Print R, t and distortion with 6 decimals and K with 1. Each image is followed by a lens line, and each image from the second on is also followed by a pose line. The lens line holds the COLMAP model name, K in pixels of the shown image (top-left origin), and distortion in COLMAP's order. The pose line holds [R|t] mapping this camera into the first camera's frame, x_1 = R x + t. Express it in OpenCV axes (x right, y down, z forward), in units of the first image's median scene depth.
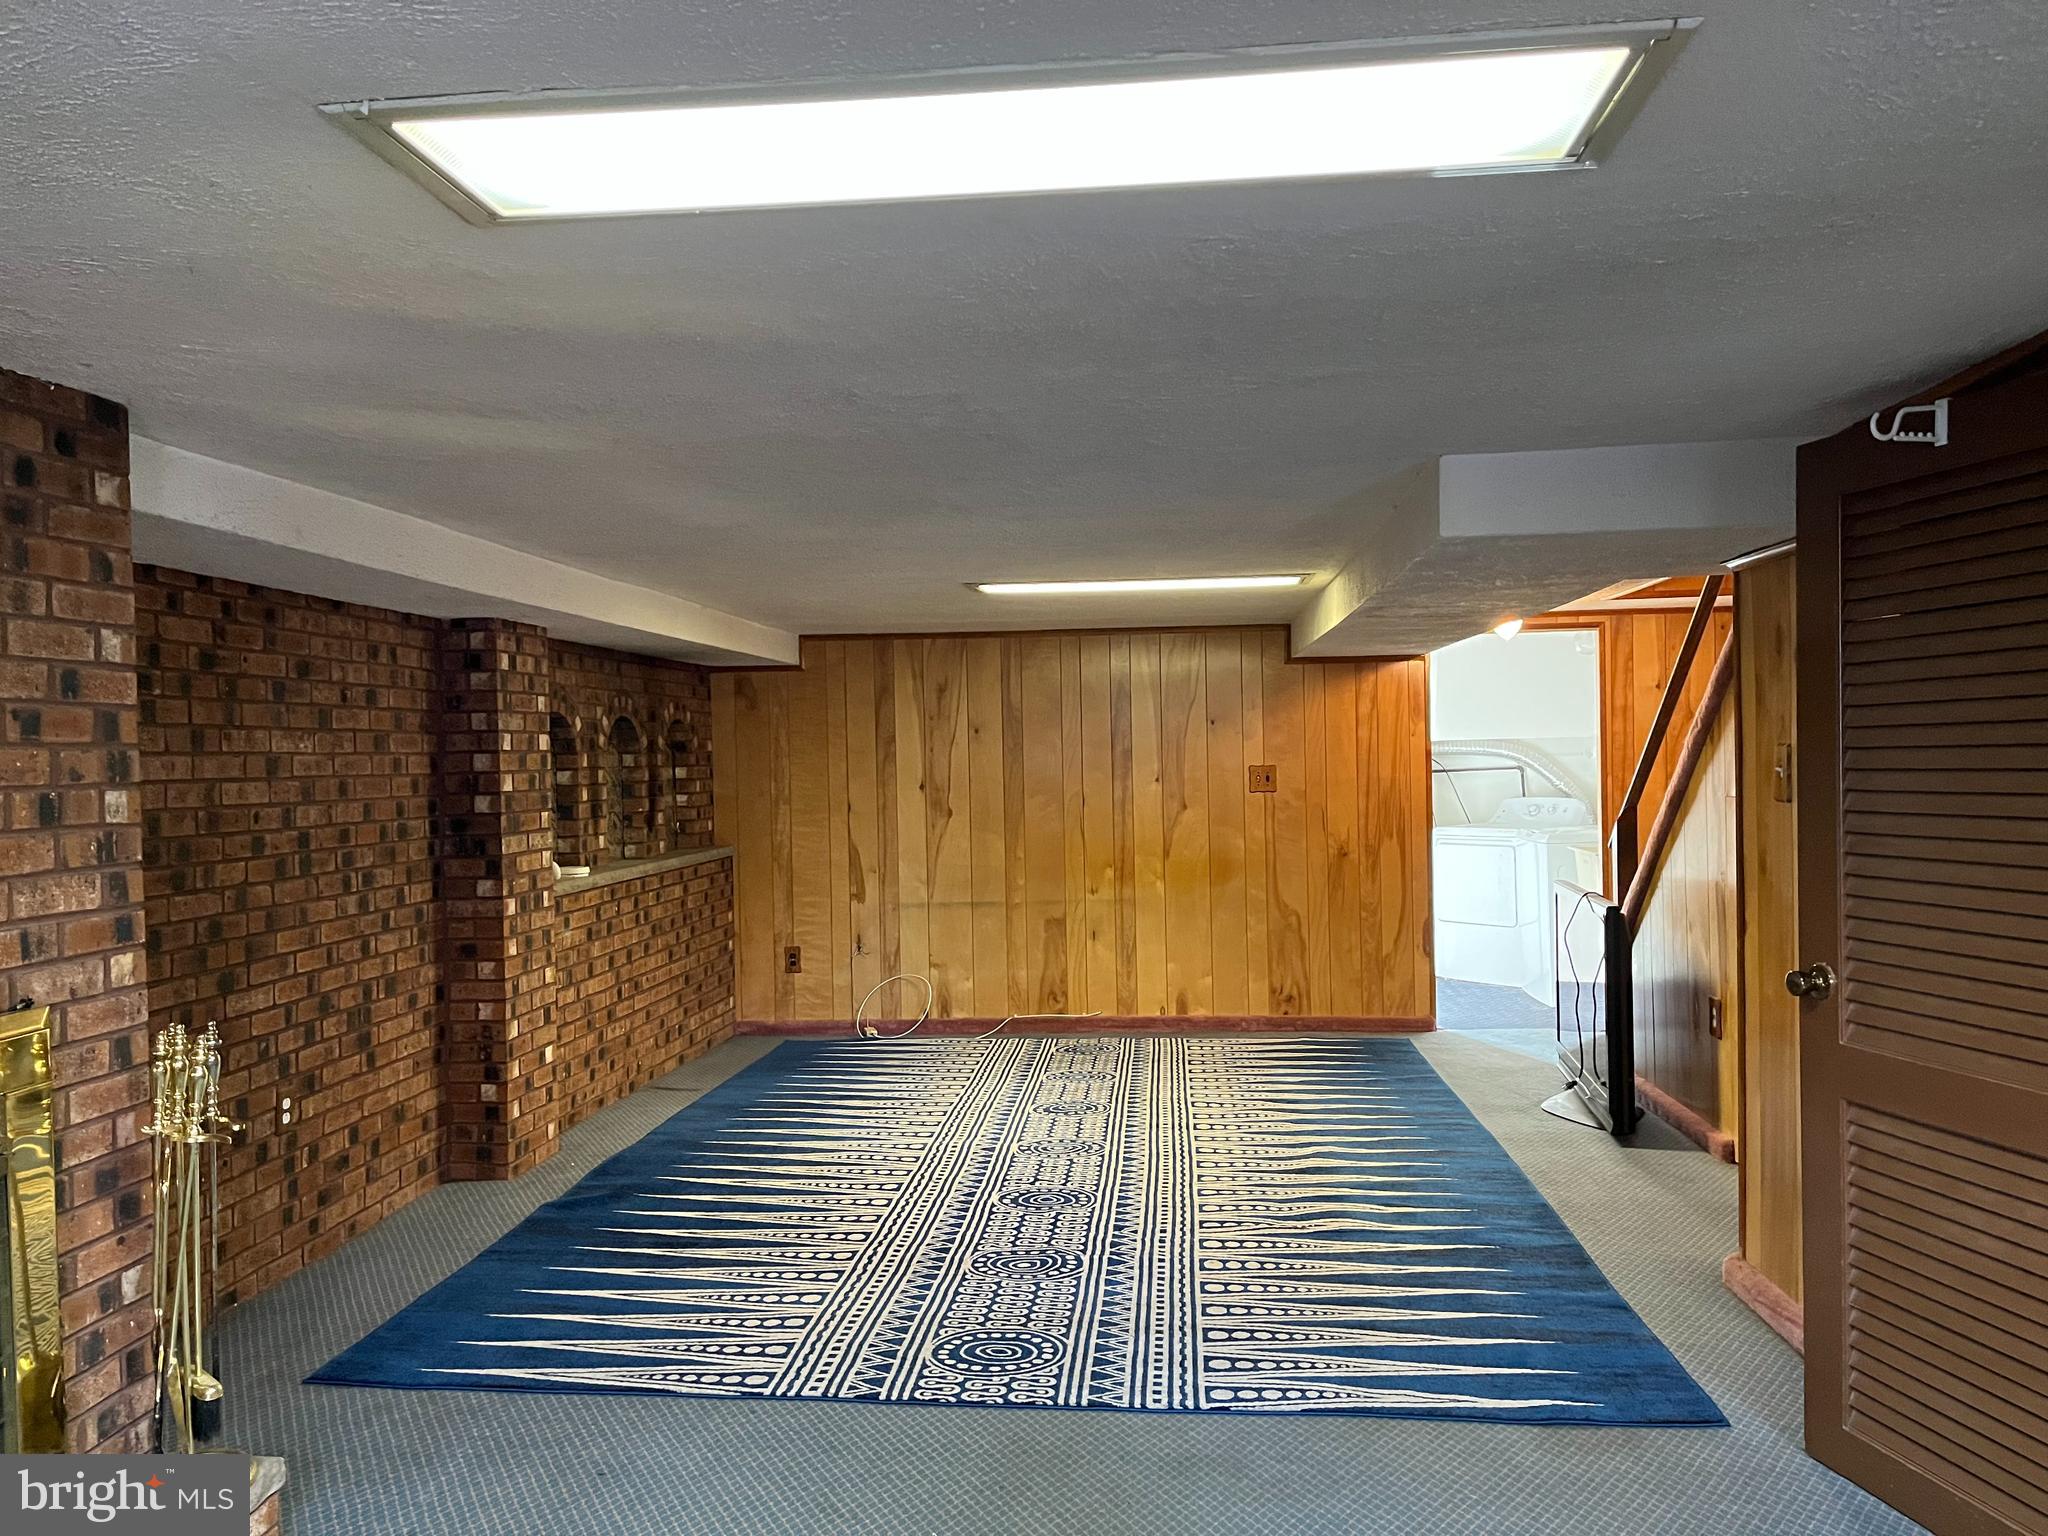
lens RADIAL K [[1541.1, 0, 1023.6], [0, 1541.1, 782.8], [0, 0, 1]] dist [0.077311, -0.099497]
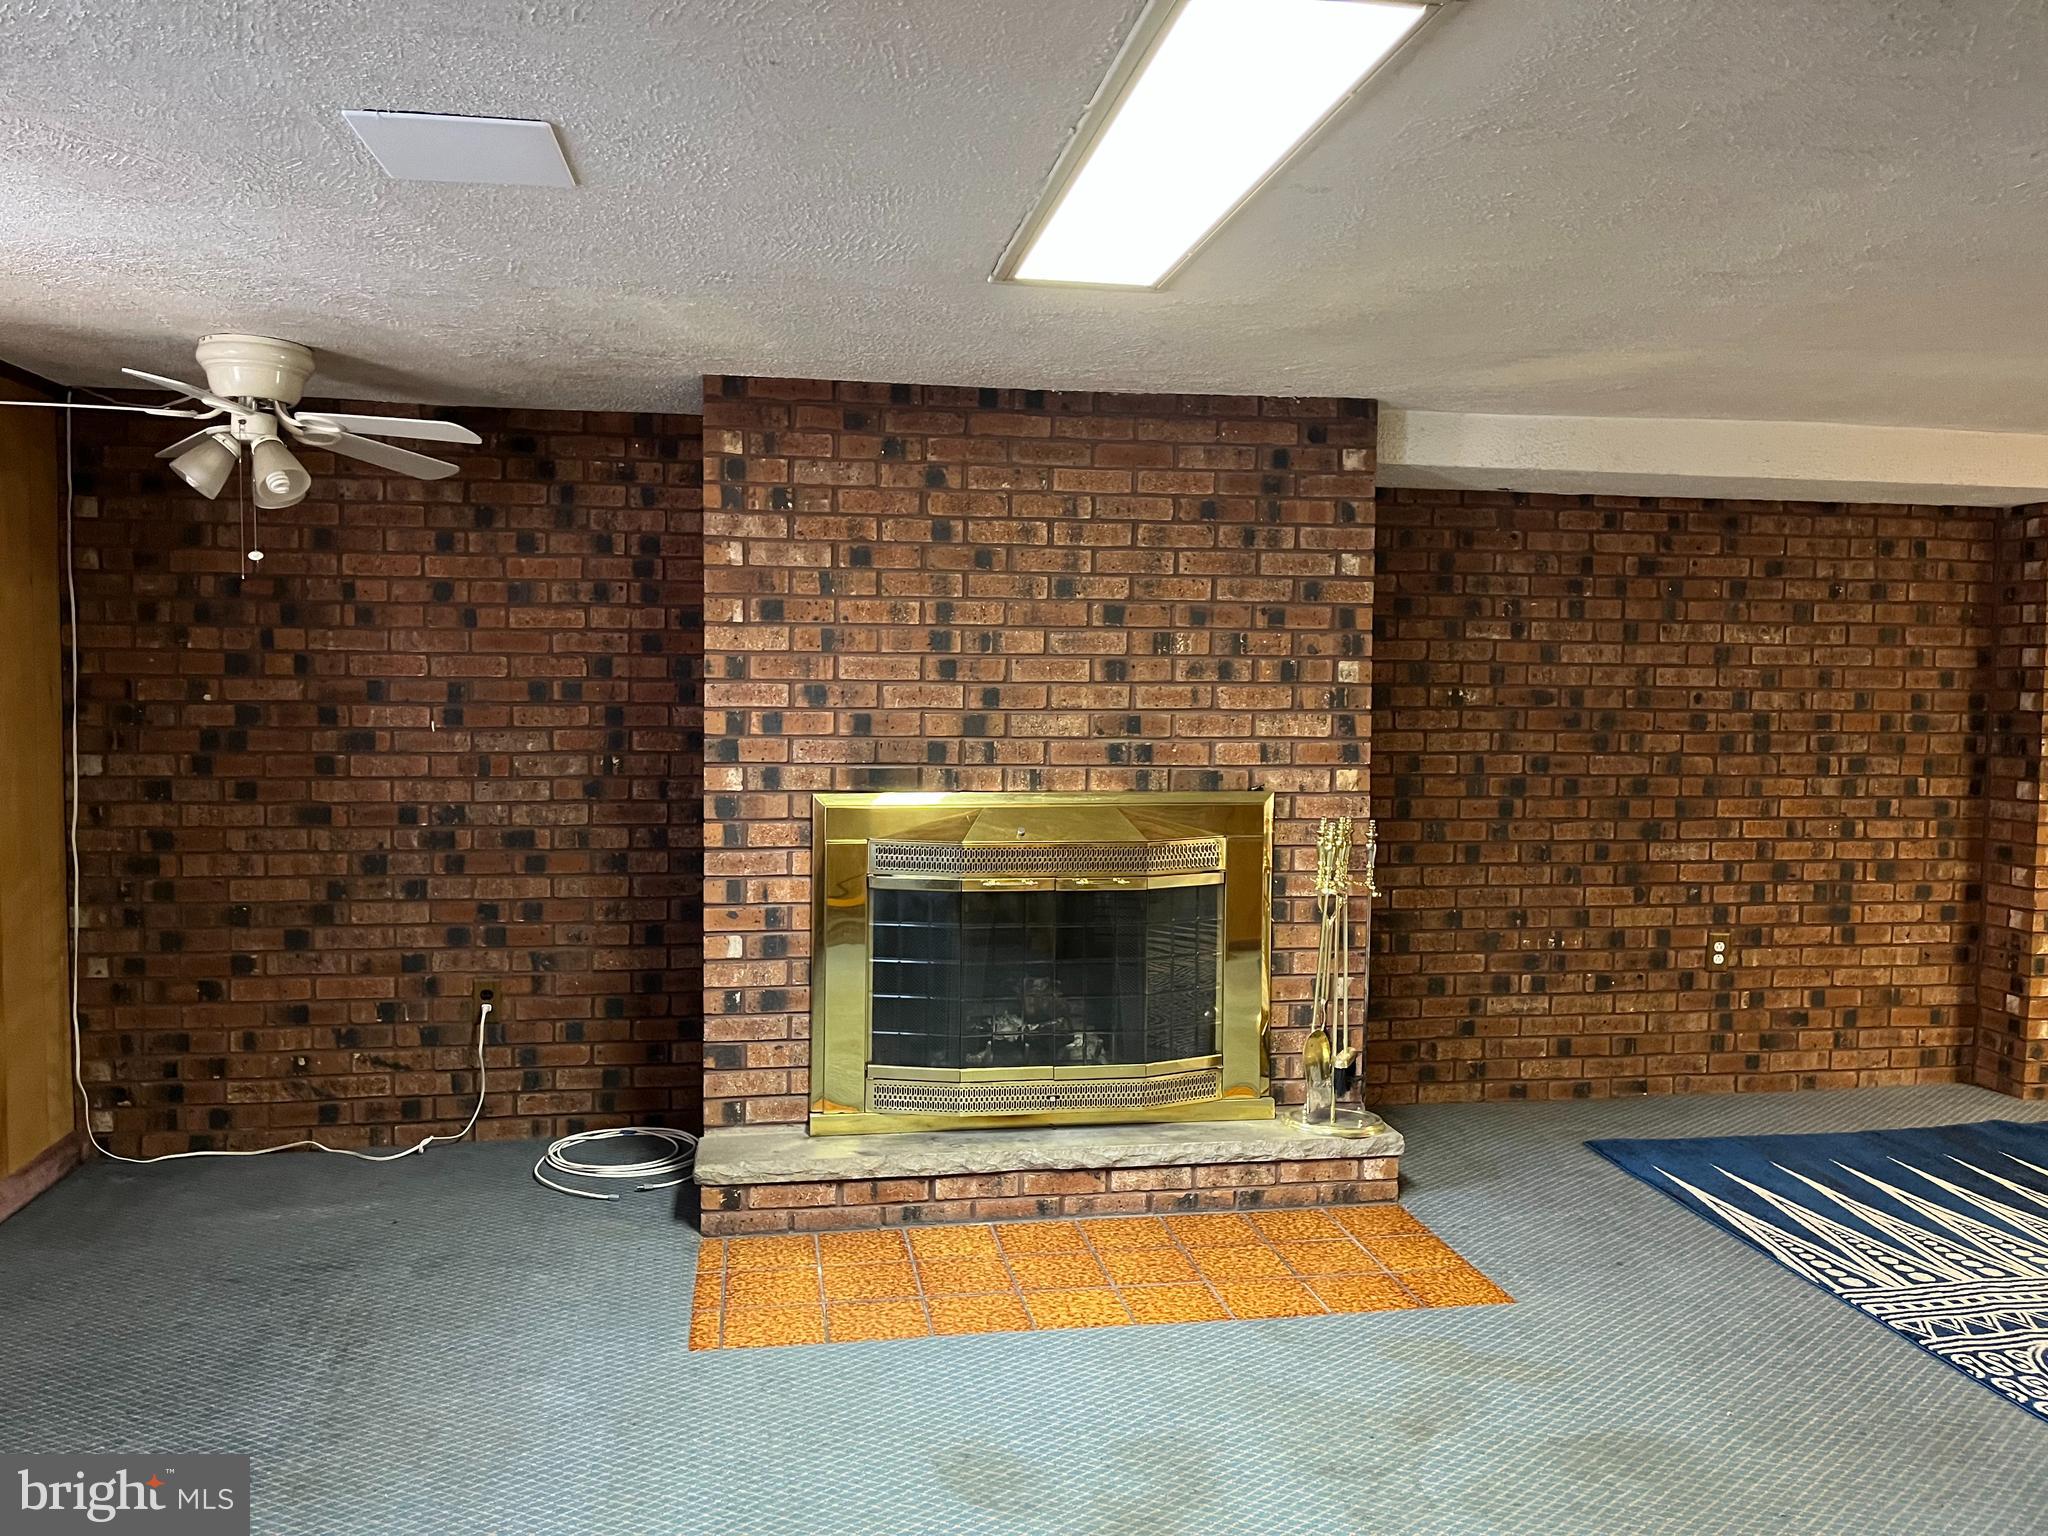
lens RADIAL K [[1541.1, 0, 1020.6], [0, 1541.1, 764.1], [0, 0, 1]] dist [0.077311, -0.099497]
pose [[0.263651, 0.072230, -0.961910, 0.516763], [-0.031407, 0.997307, 0.066280, 0.010064], [0.964107, 0.012737, 0.265210, 0.199089]]
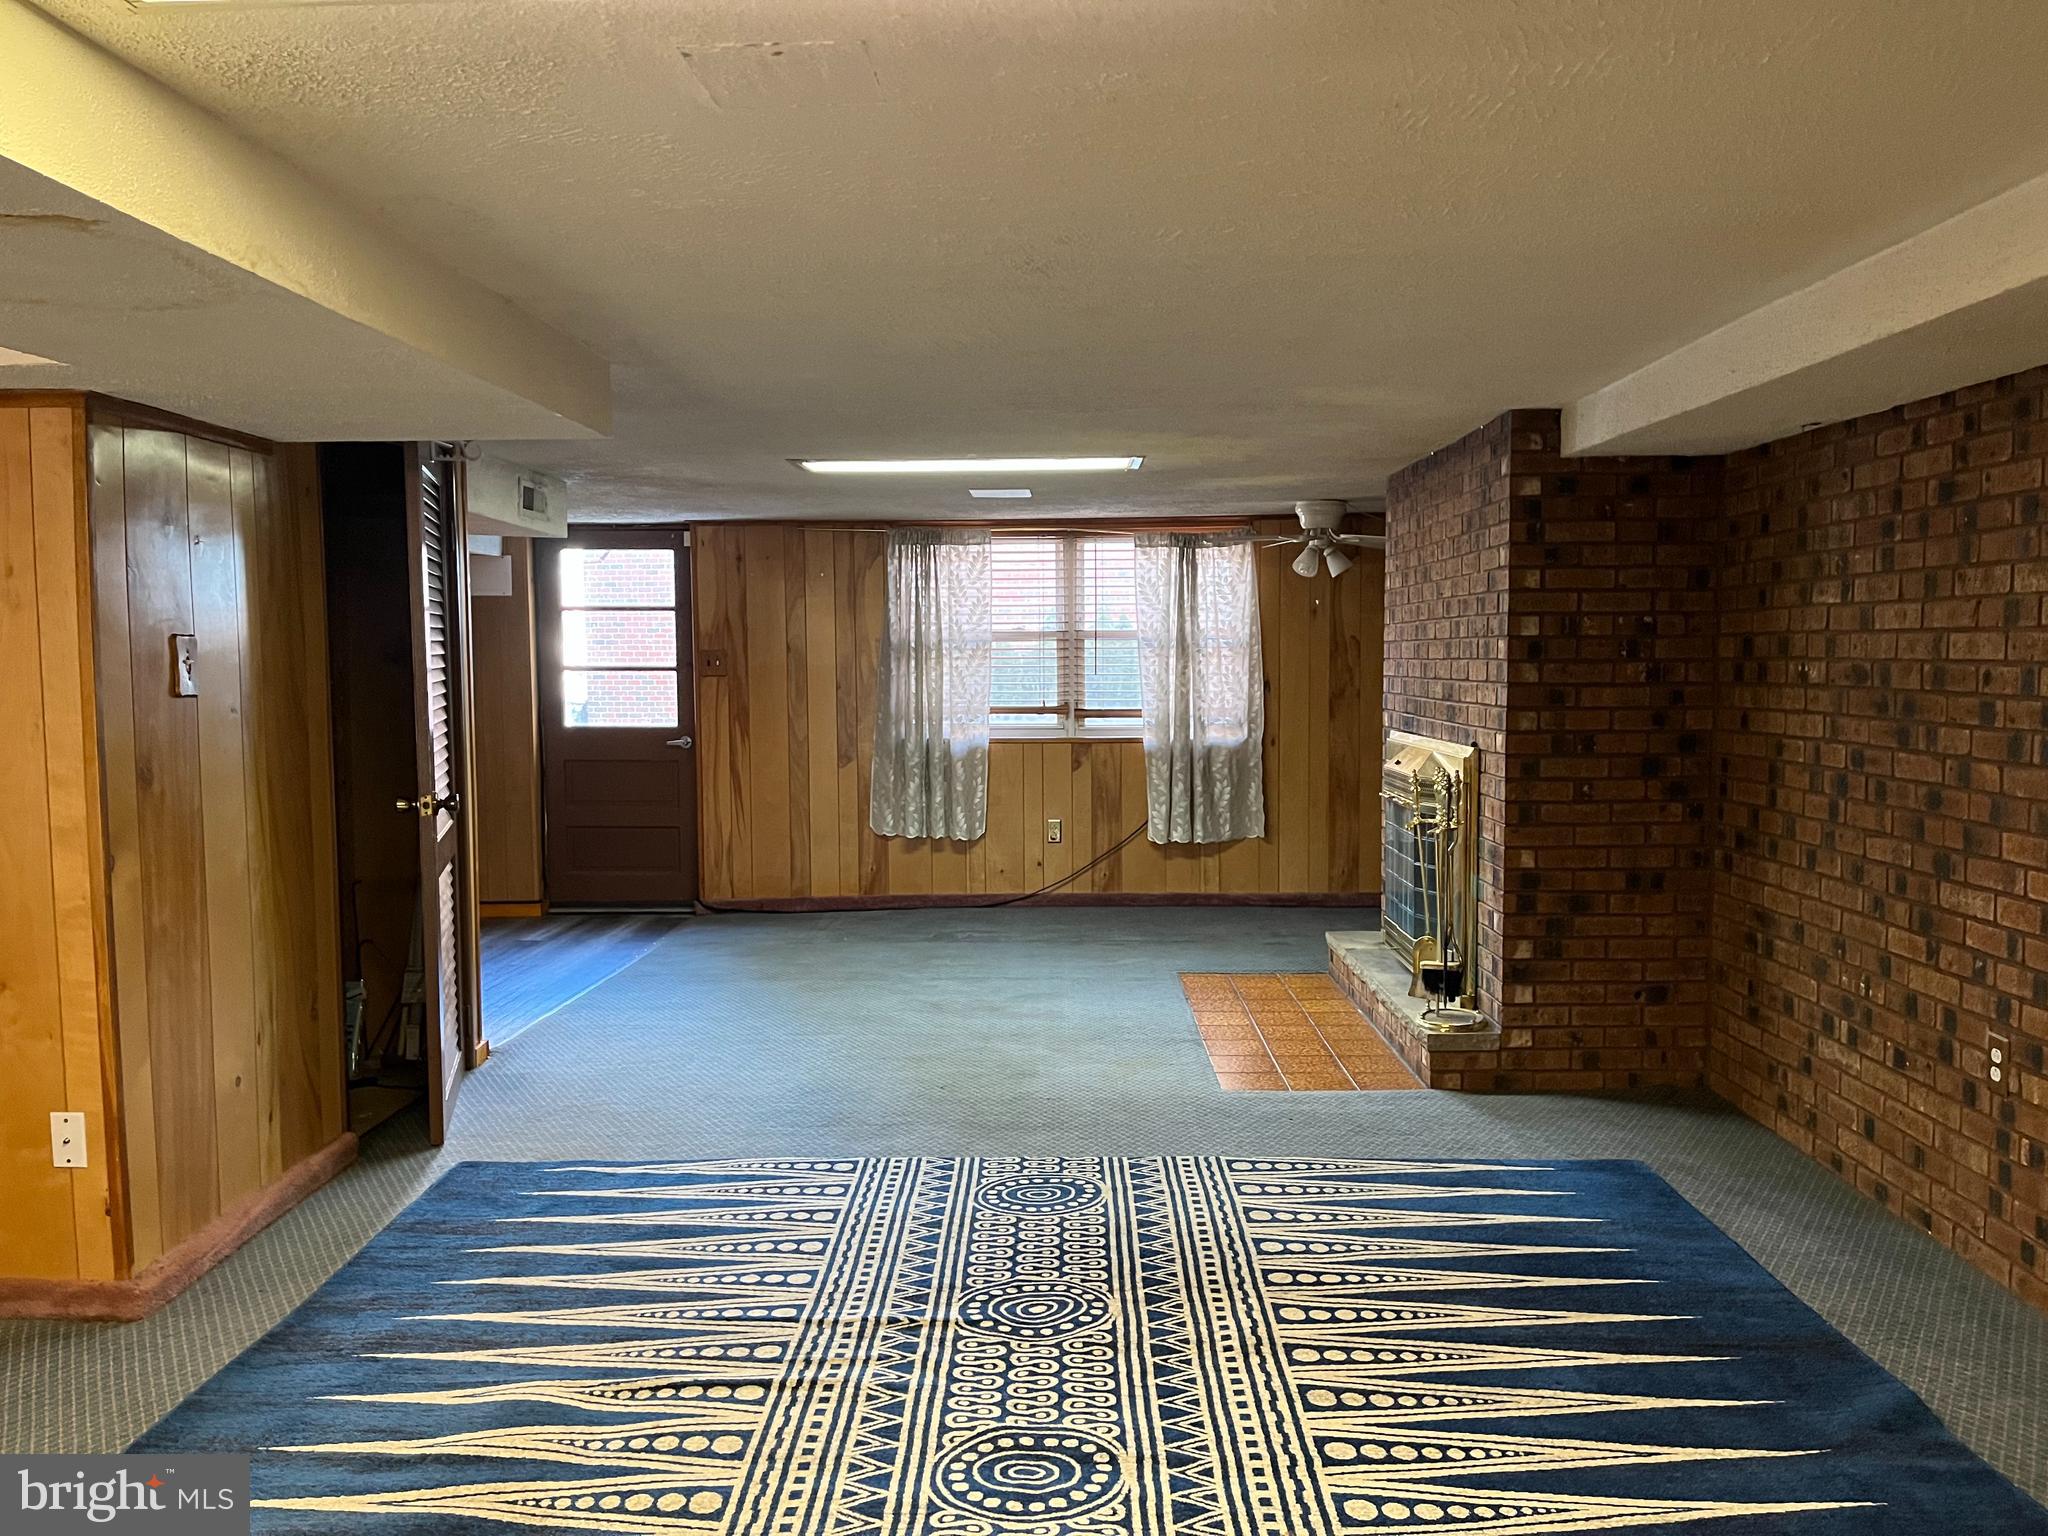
lens RADIAL K [[1541.1, 0, 1026.1], [0, 1541.1, 765.1], [0, 0, 1]] dist [0.077311, -0.099497]
pose [[-0.996271, 0.031319, -0.080395, 0.059910], [0.023867, 0.995470, 0.092032, -0.018421], [0.082913, 0.089770, -0.992505, 1.779856]]
